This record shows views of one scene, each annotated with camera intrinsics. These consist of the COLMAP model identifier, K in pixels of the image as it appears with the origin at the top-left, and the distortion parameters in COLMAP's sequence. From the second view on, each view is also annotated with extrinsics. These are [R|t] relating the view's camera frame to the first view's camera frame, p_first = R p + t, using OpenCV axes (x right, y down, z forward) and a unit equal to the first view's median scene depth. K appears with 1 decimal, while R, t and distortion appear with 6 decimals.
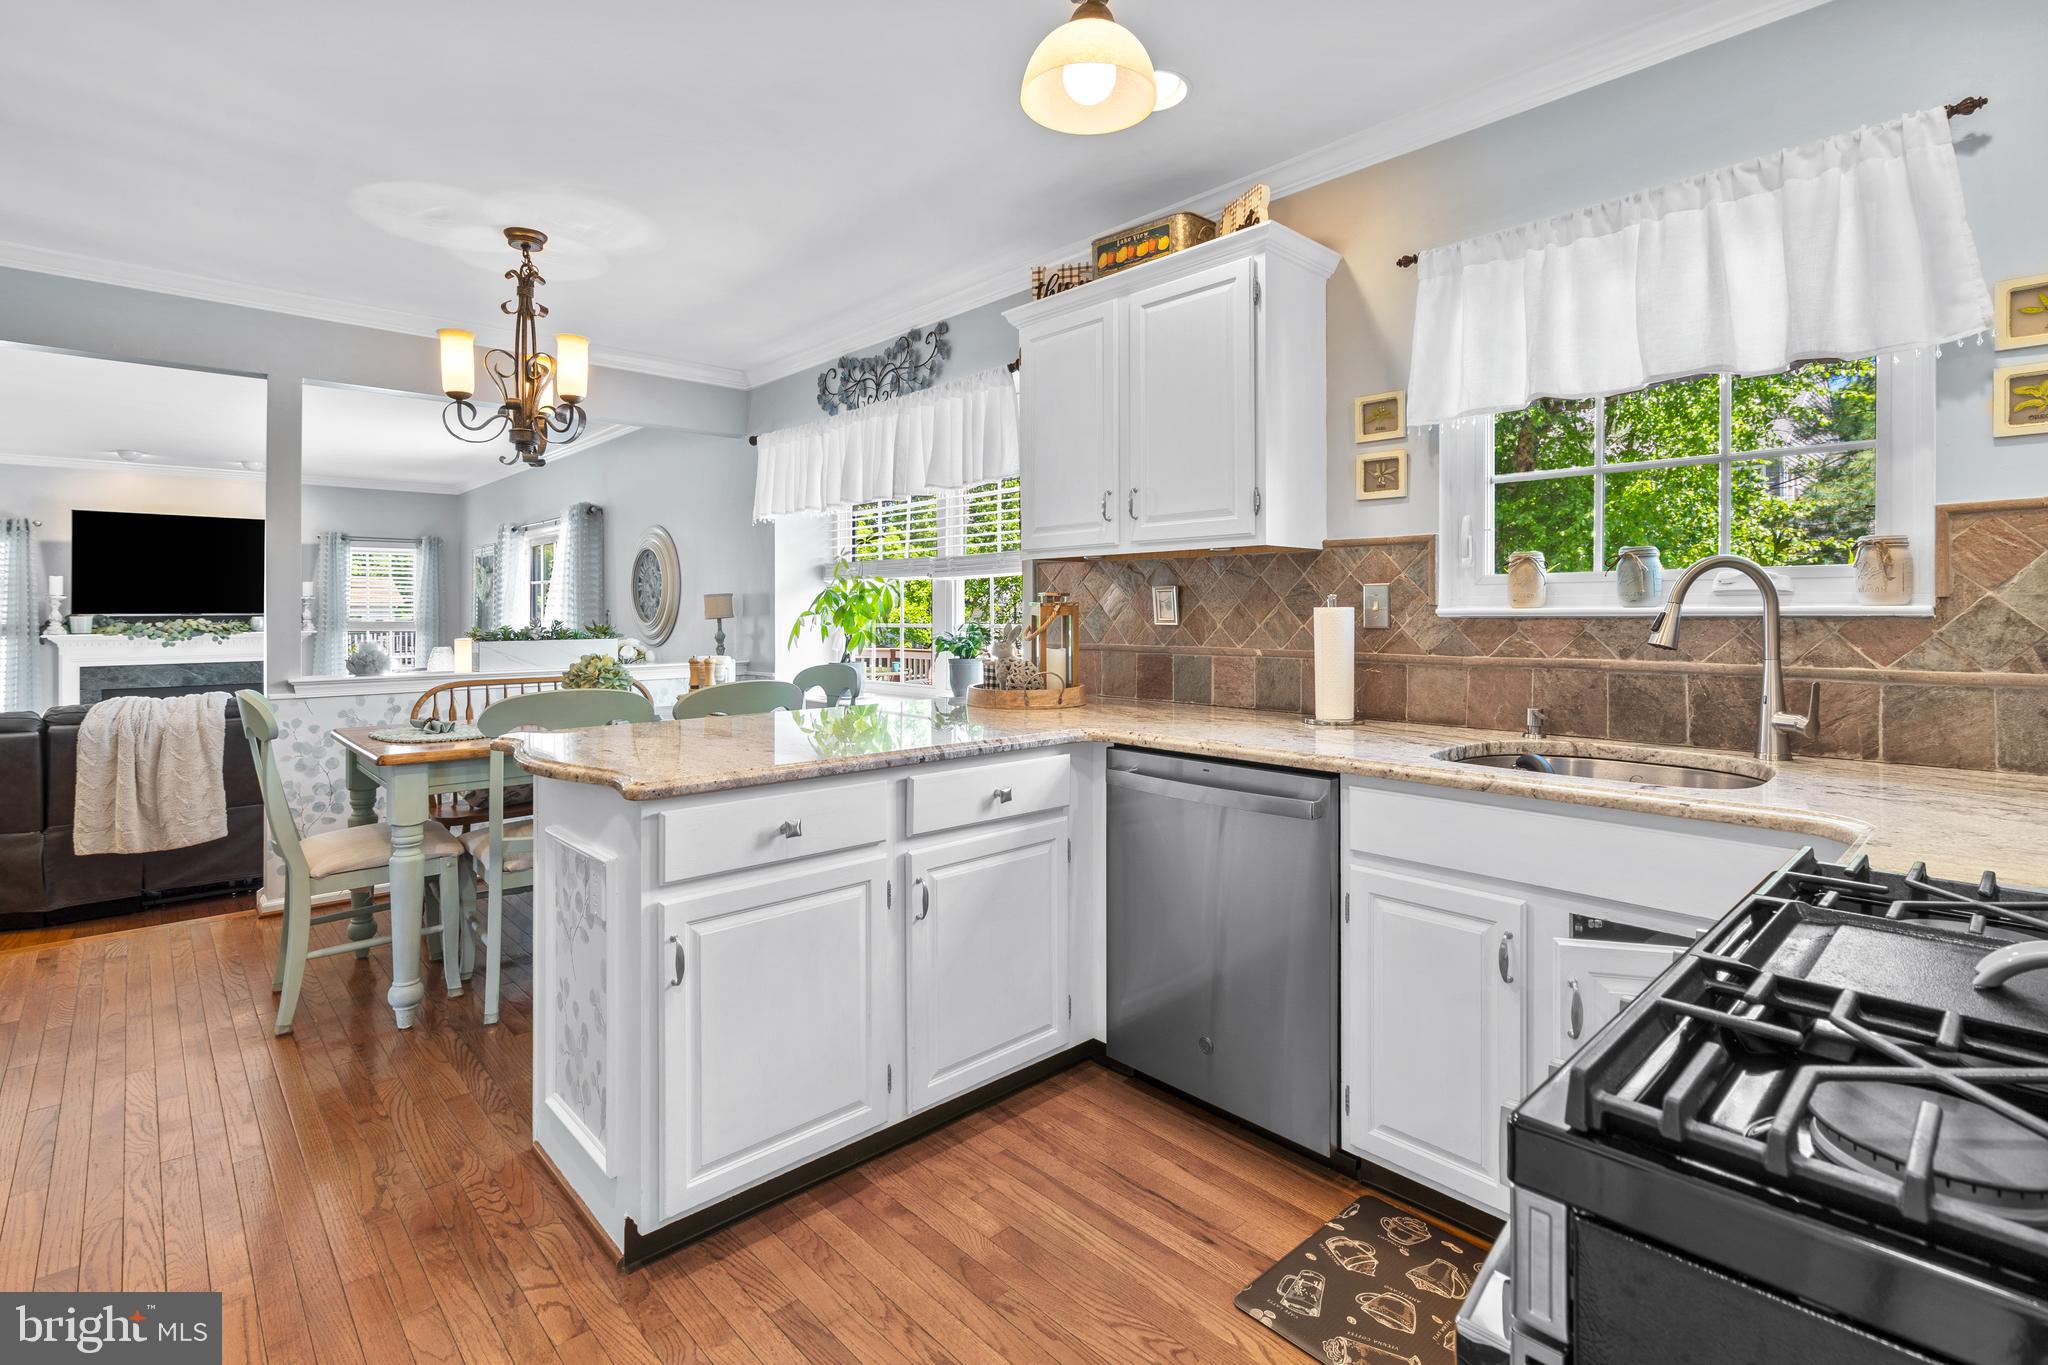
lens RADIAL K [[960.7, 0, 1018.9], [0, 960.7, 596.7], [0, 0, 1]] dist [-0.003707, -0.001443]
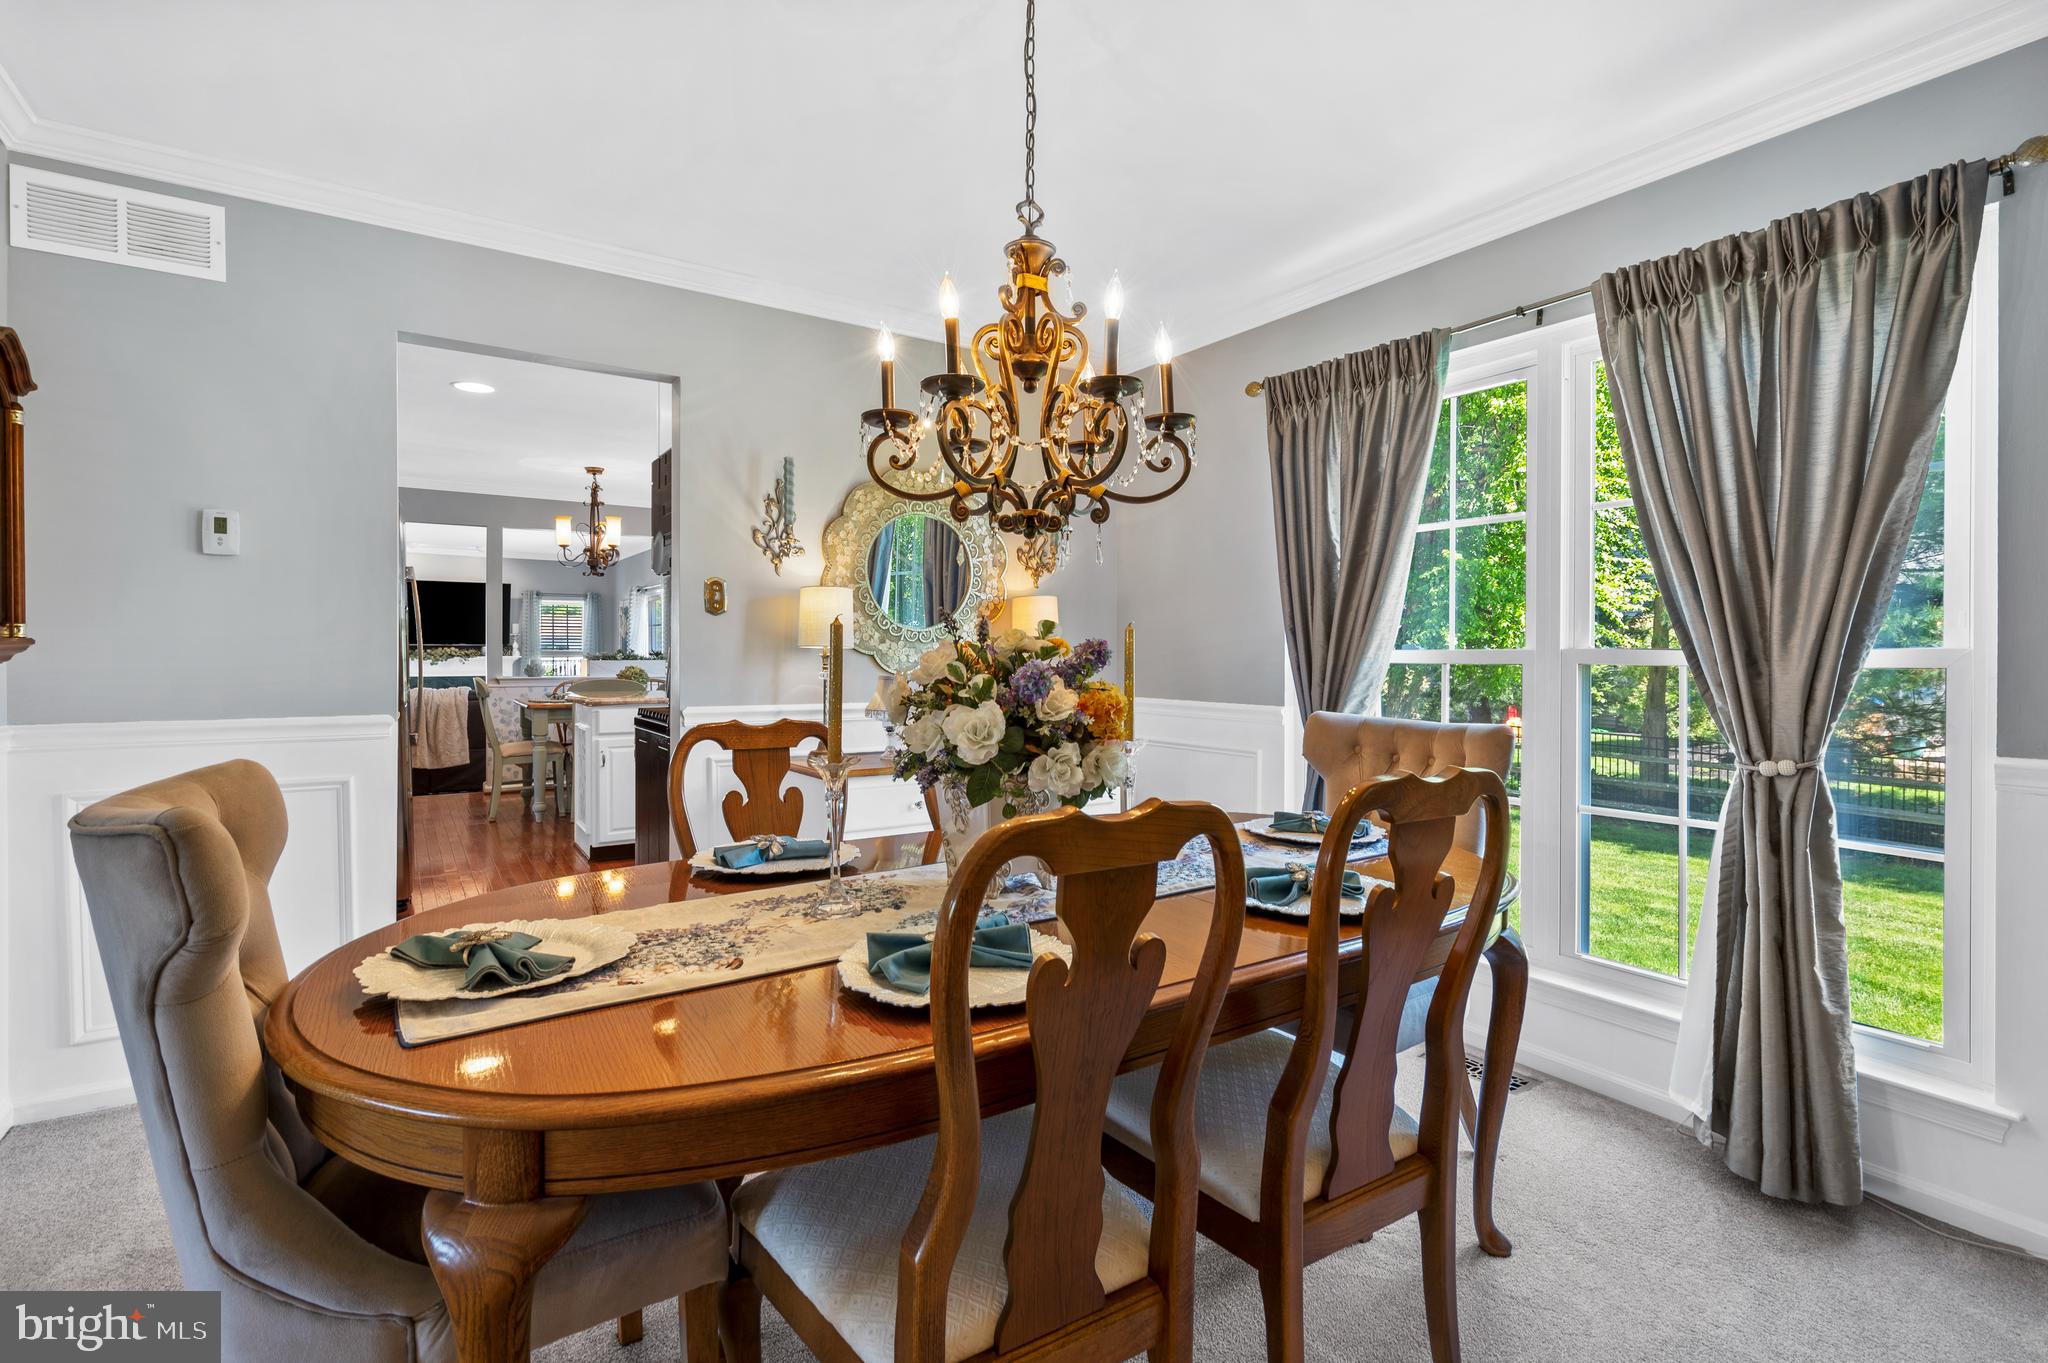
lens RADIAL K [[955.2, 0, 1008.1], [0, 955.2, 653.3], [0, 0, 1]] dist [-0.002683, 0.000231]
pose [[0.985206, 0.011615, -0.170978, 0.601325], [-0.008383, 0.999773, 0.019611, -0.012053], [0.171167, -0.017888, 0.985080, -0.744998]]
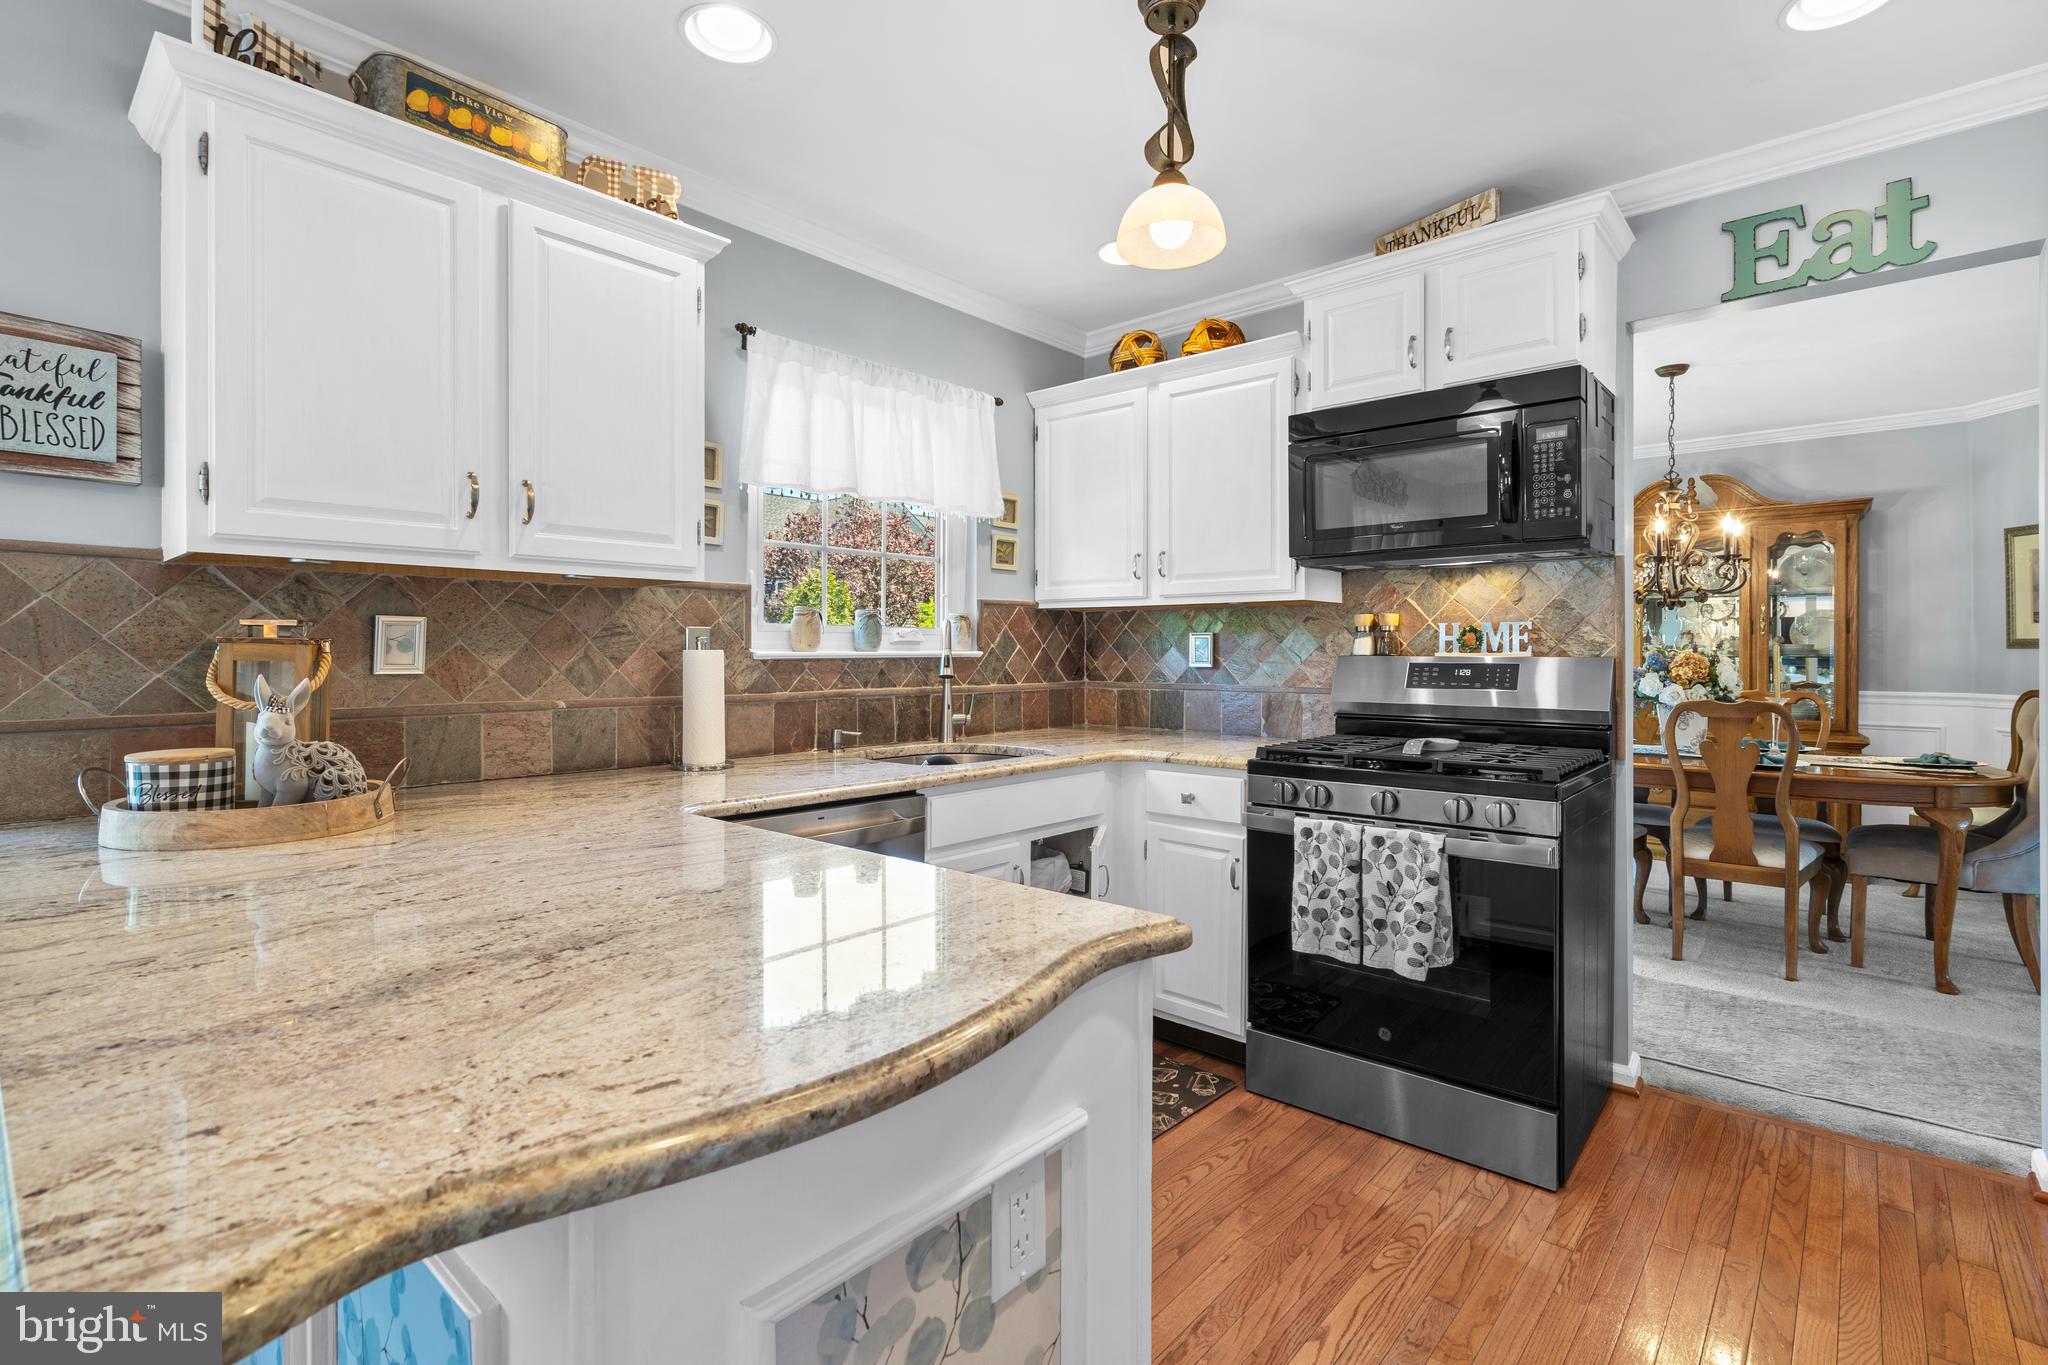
lens RADIAL K [[958.8, 0, 979.9], [0, 958.8, 669.7], [0, 0, 1]] dist [-0.003951, 0.000299]
pose [[-0.077392, -0.014022, 0.996902, -0.383326], [-0.015323, 0.999800, 0.012873, 0.007753], [-0.996883, -0.014279, -0.077592, 0.450178]]
